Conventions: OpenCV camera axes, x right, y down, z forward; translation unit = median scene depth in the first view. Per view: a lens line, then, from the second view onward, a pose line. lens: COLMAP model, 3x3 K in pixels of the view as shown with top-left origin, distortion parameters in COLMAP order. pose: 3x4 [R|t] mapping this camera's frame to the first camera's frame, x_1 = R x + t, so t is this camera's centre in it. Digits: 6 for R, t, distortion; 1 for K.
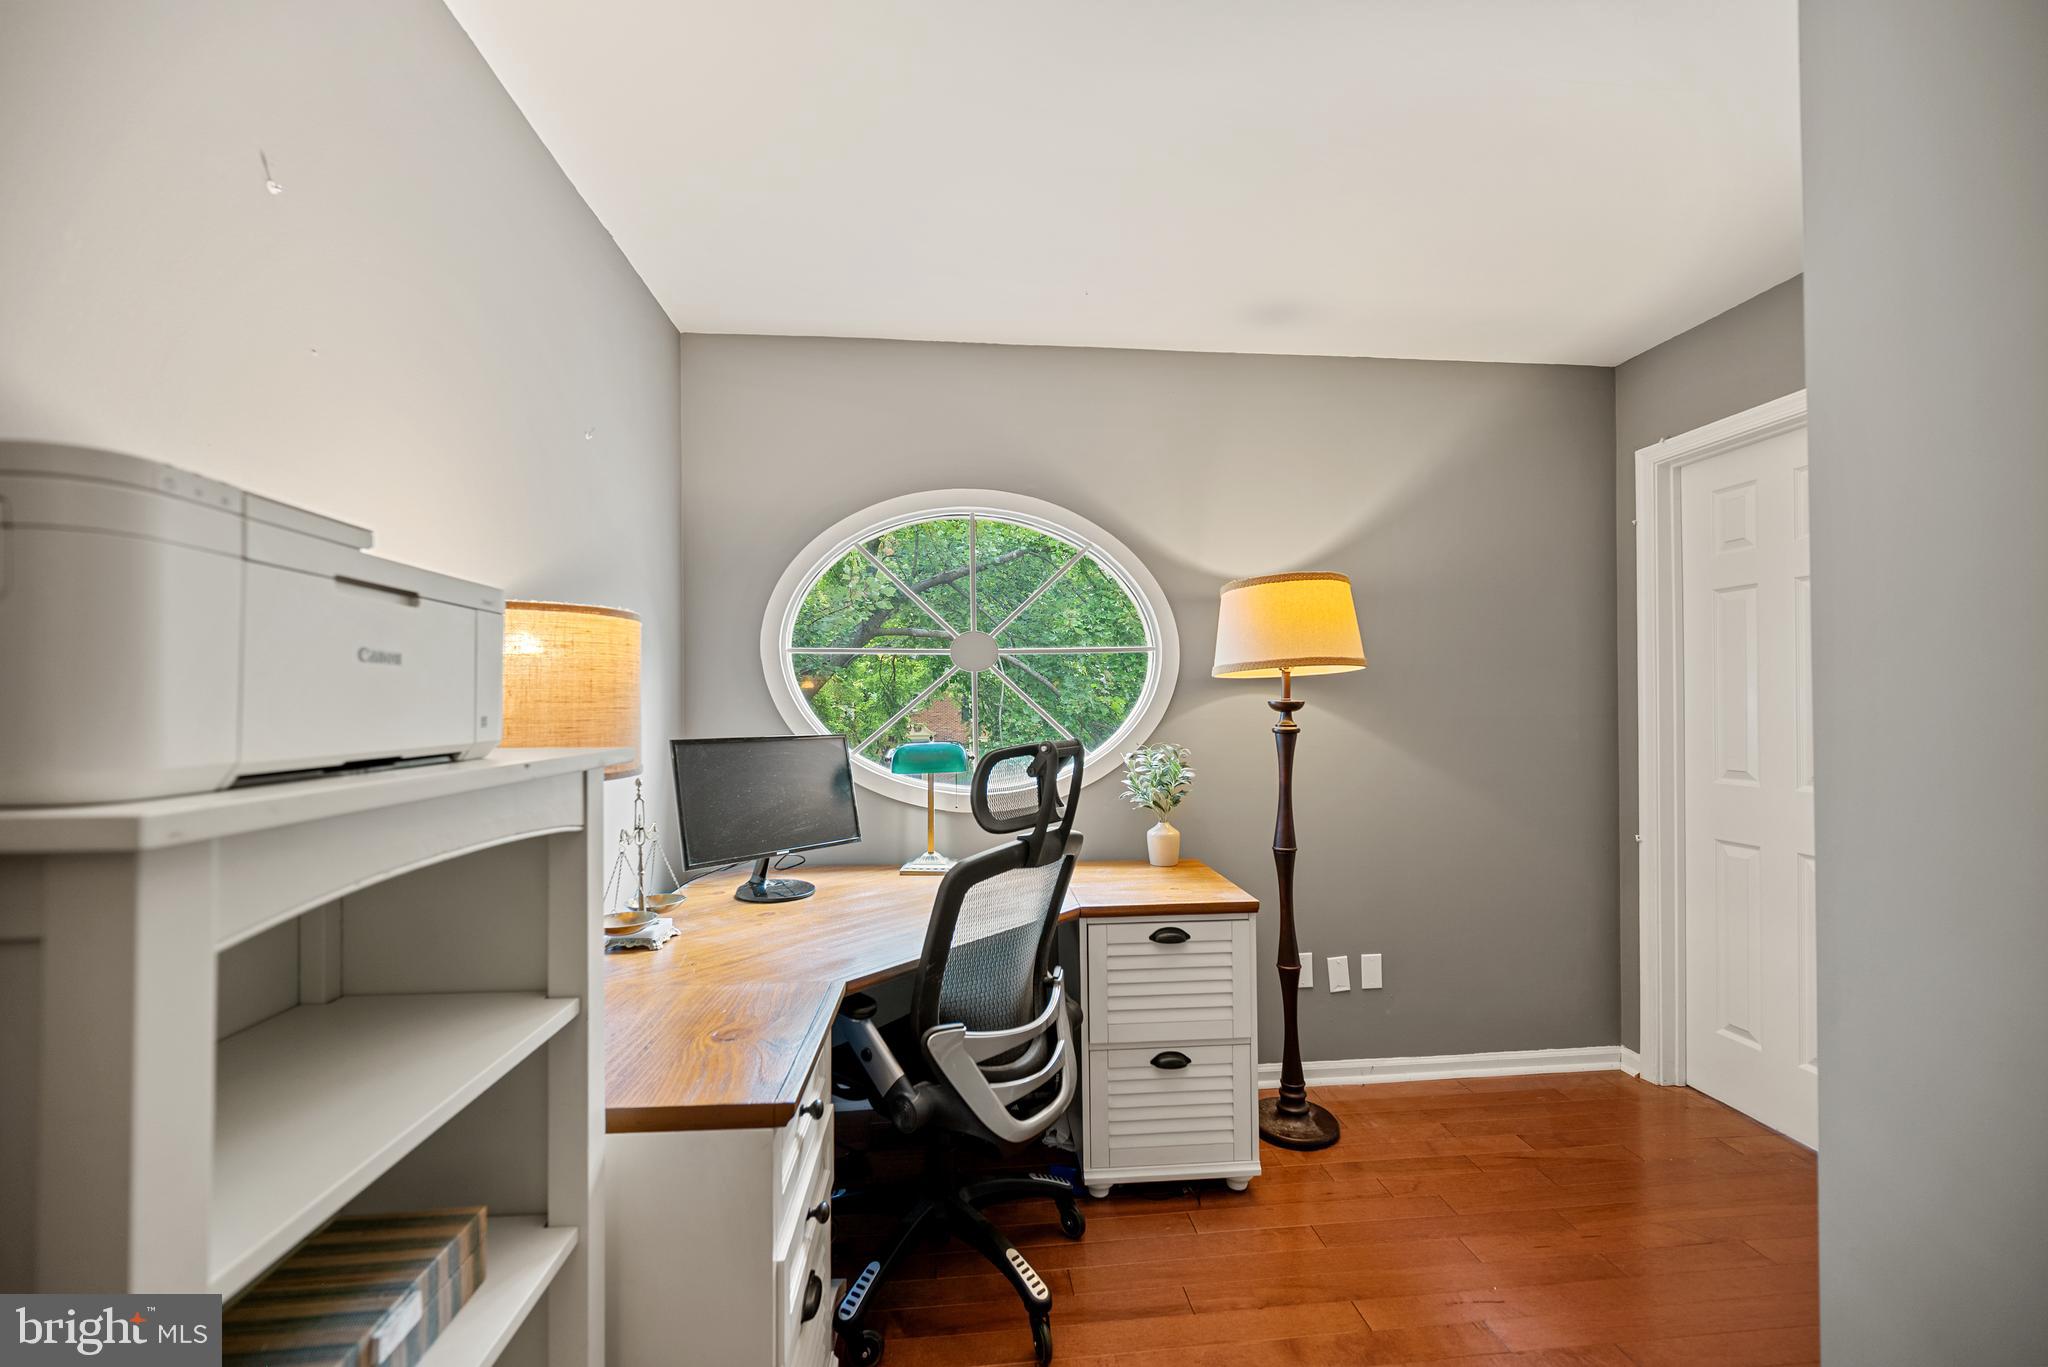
lens RADIAL K [[806.4, 0, 1021.2], [0, 806.4, 687.5], [0, 0, 1]] dist [-0.000124, 0.000069]
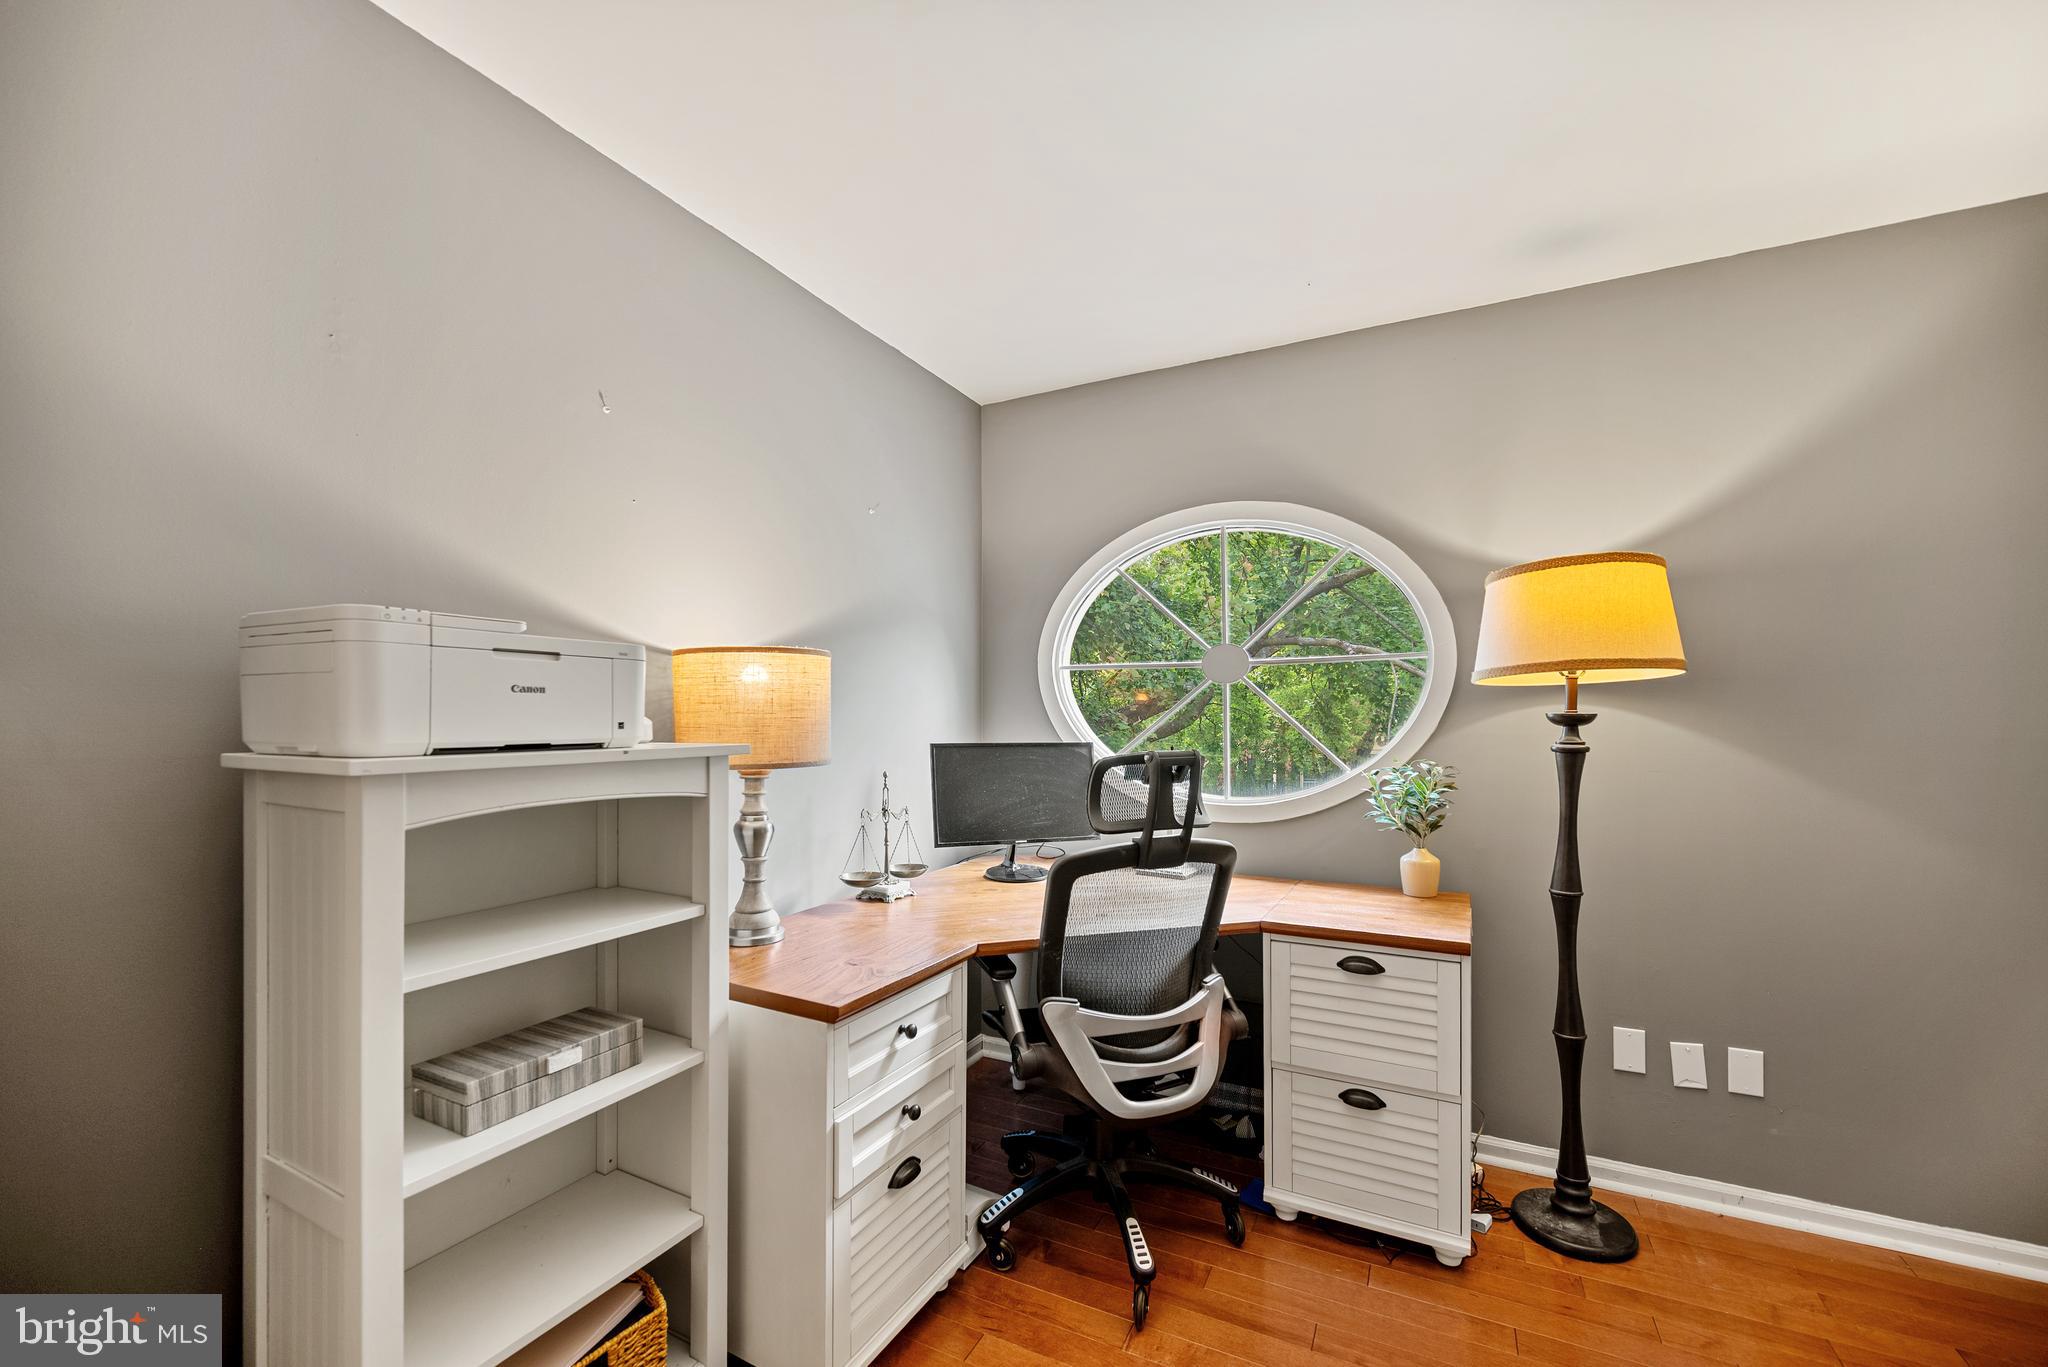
lens RADIAL K [[812.8, 0, 1023.8], [0, 812.8, 708.7], [0, 0, 1]] dist [-0.000286, 0.000256]
pose [[0.848128, 0.000328, -0.529791, 0.349963], [0.007282, 0.999898, 0.012277, -0.002495], [0.529741, -0.014271, 0.848039, 0.004622]]
